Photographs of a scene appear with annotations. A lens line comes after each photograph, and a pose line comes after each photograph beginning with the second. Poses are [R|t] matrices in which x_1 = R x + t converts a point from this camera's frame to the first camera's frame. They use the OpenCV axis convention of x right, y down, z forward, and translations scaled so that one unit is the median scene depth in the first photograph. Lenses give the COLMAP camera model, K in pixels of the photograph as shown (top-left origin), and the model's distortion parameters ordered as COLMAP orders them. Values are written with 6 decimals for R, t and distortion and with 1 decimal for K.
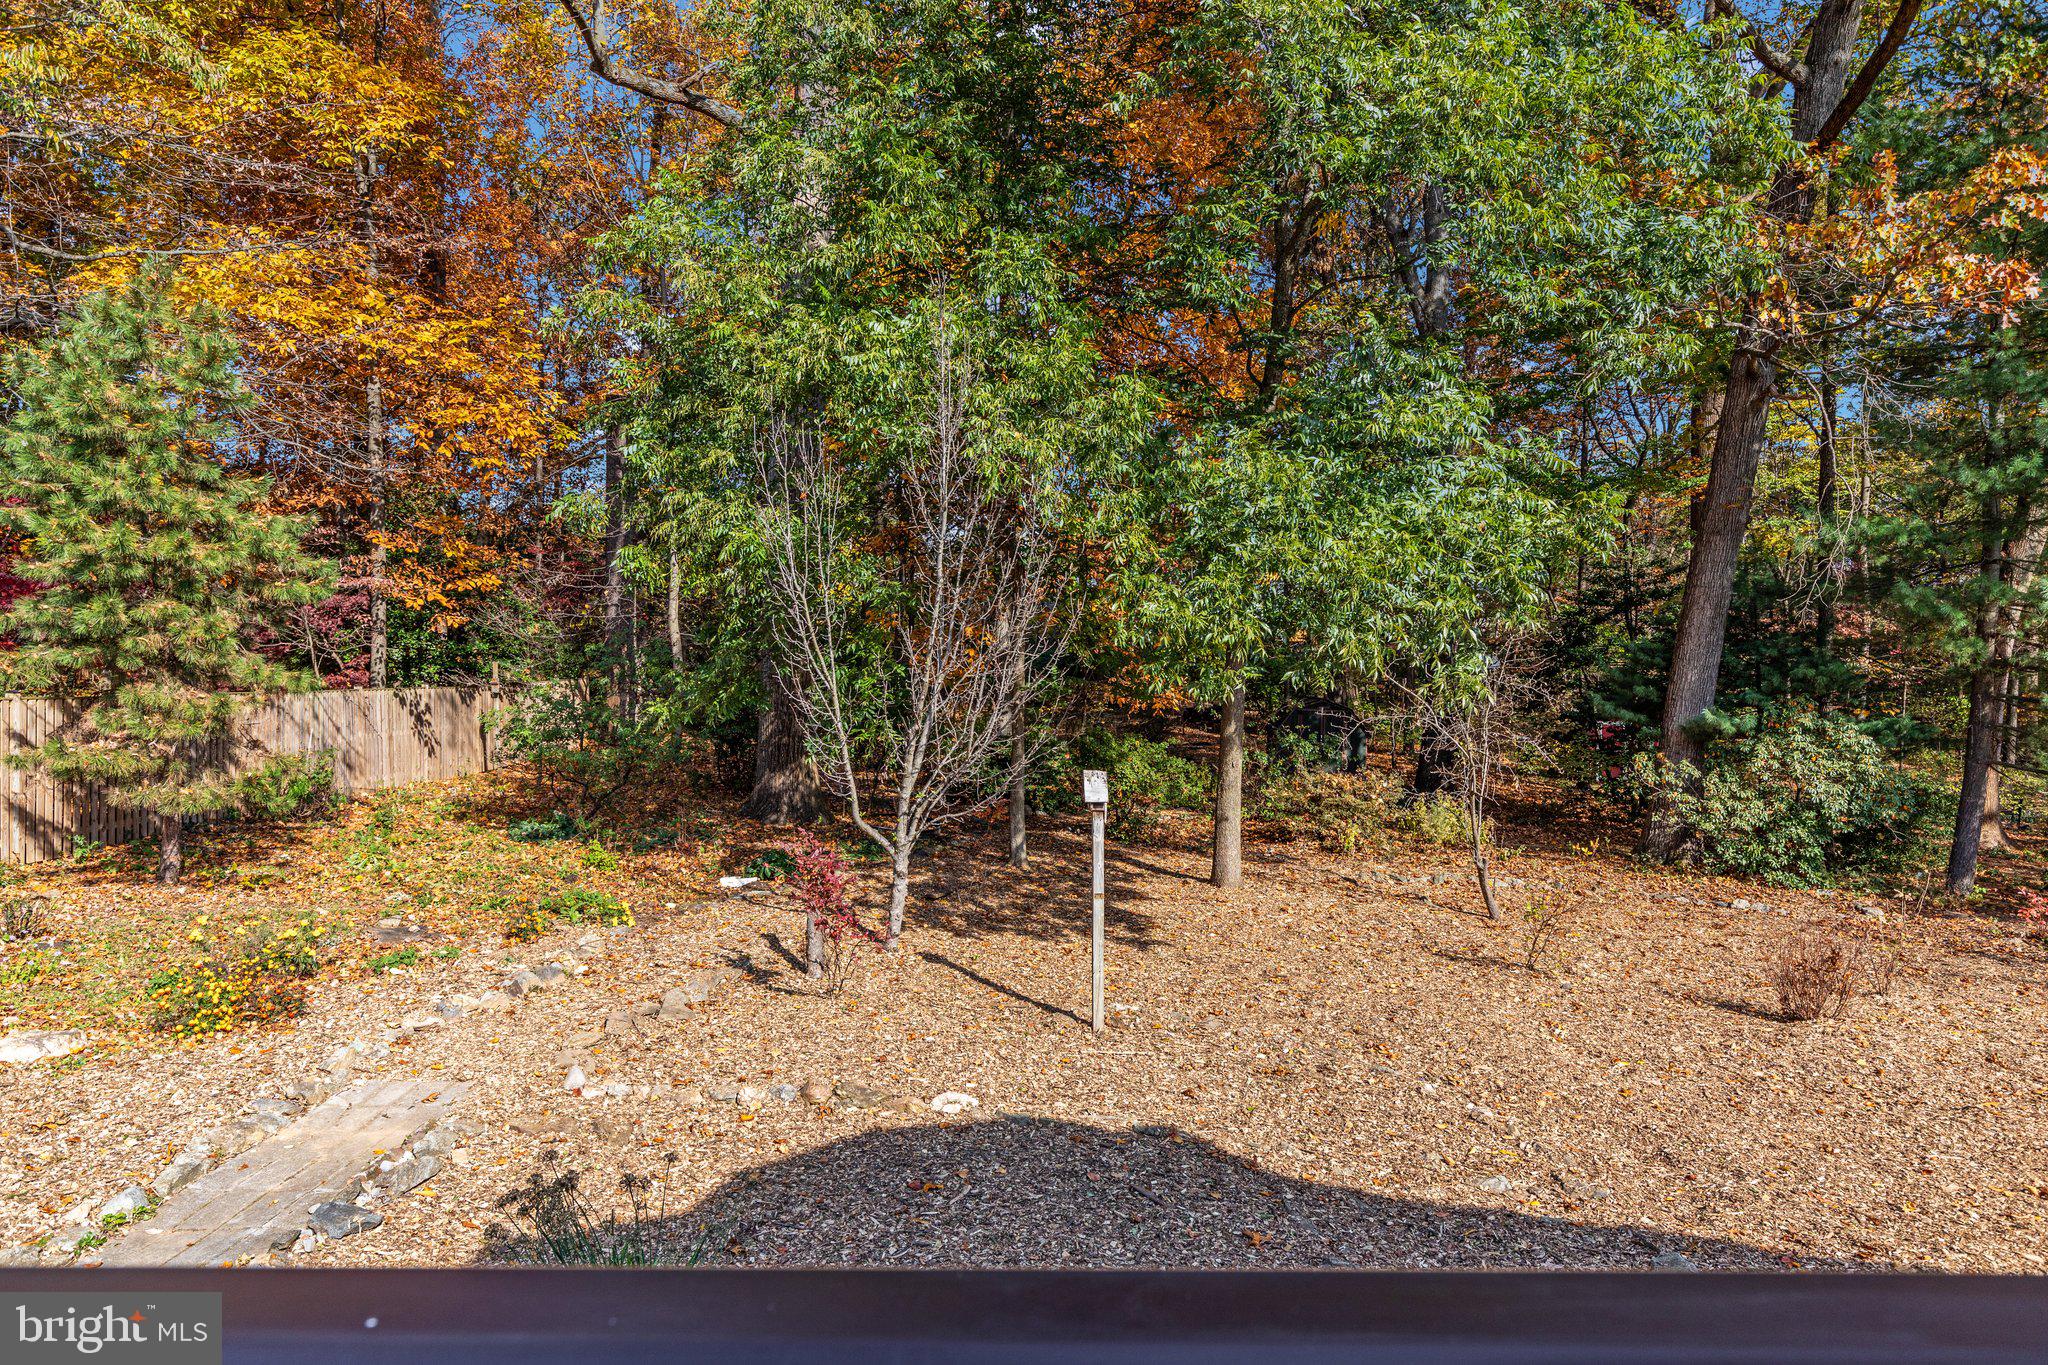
lens RADIAL K [[1230.0, 0, 1024.0], [0, 1230.0, 682.5], [0, 0, 1]] dist [0.015789, 0.001116]
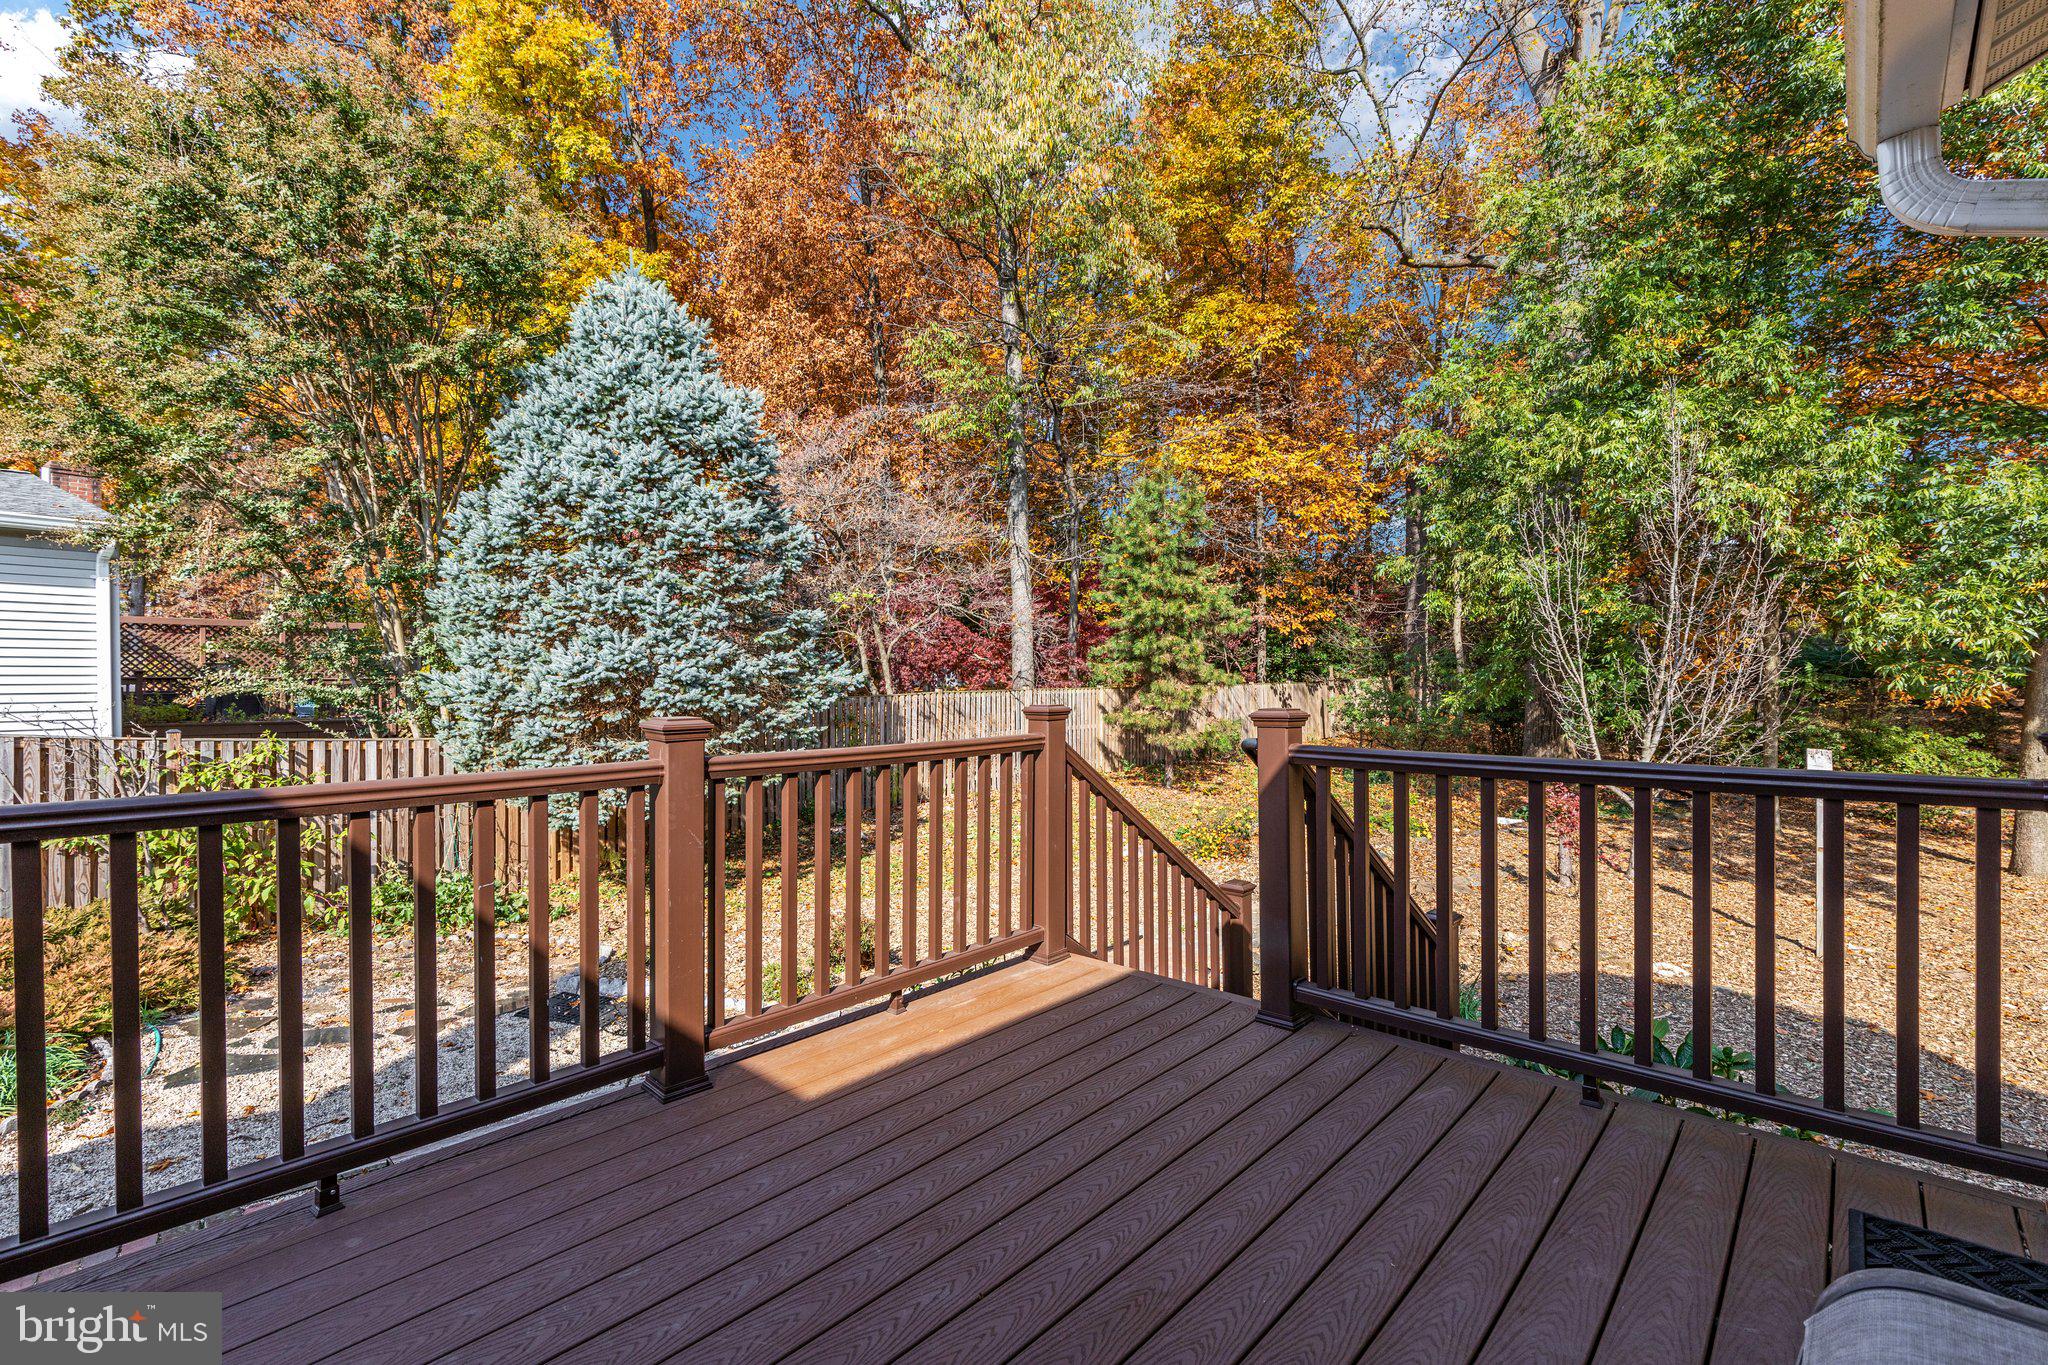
lens RADIAL K [[923.8, 0, 1005.2], [0, 923.8, 685.7], [0, 0, 1]] dist [-0.000851, 0.000141]
pose [[0.745049, 0.004218, -0.666996, 0.055006], [0.000167, 0.999979, 0.006511, -0.000069], [0.667009, -0.004962, 0.745033, -0.210671]]
